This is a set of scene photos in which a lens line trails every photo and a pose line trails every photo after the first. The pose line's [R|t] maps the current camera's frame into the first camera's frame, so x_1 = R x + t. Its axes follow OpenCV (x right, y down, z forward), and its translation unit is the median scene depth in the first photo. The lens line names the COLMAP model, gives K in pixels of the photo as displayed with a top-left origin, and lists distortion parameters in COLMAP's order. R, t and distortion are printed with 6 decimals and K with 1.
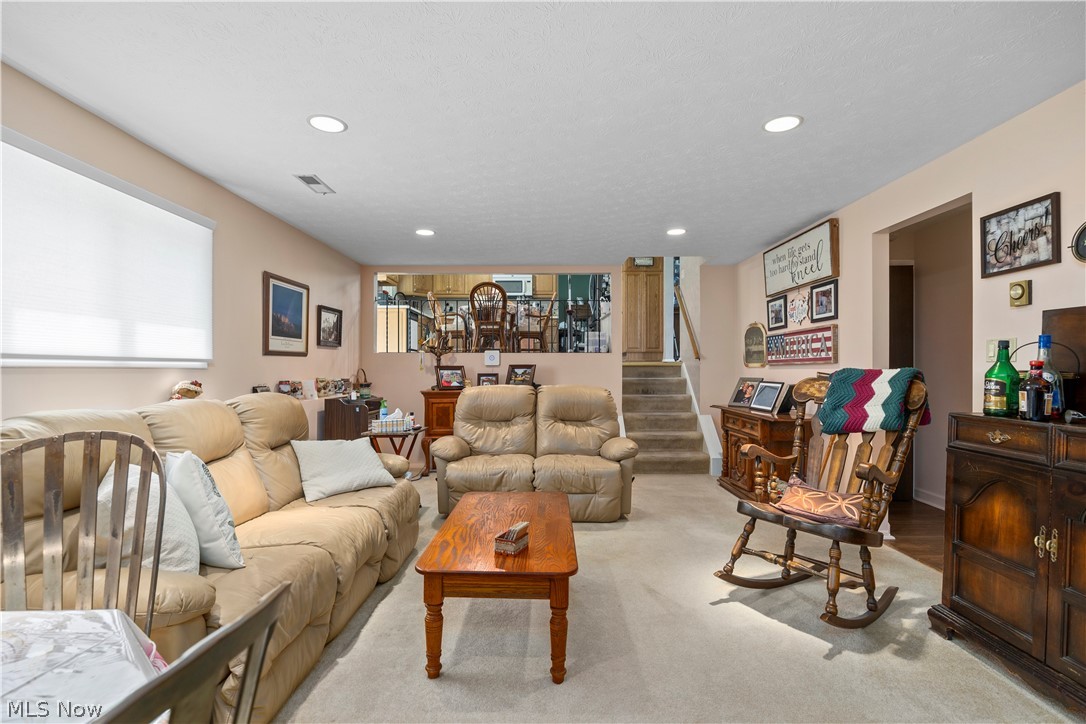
lens RADIAL K [[512.0, 0, 547.1], [0, 512.0, 360.9], [0, 0, 1]] dist [-0.018350, 0.000348]
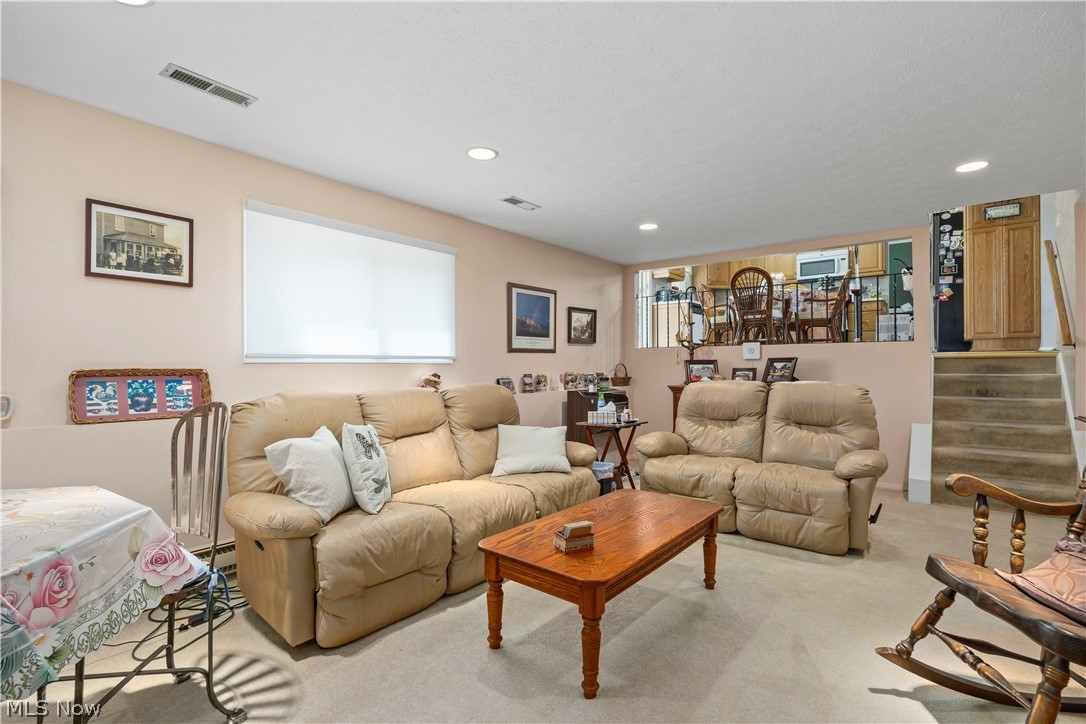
lens RADIAL K [[512.0, 0, 547.1], [0, 512.0, 360.9], [0, 0, 1]] dist [-0.018350, 0.000348]
pose [[0.785876, -0.009233, -0.618315, 0.252872], [0.014959, 0.999880, 0.004082, 0.004614], [0.618203, -0.012458, 0.785920, 0.105931]]
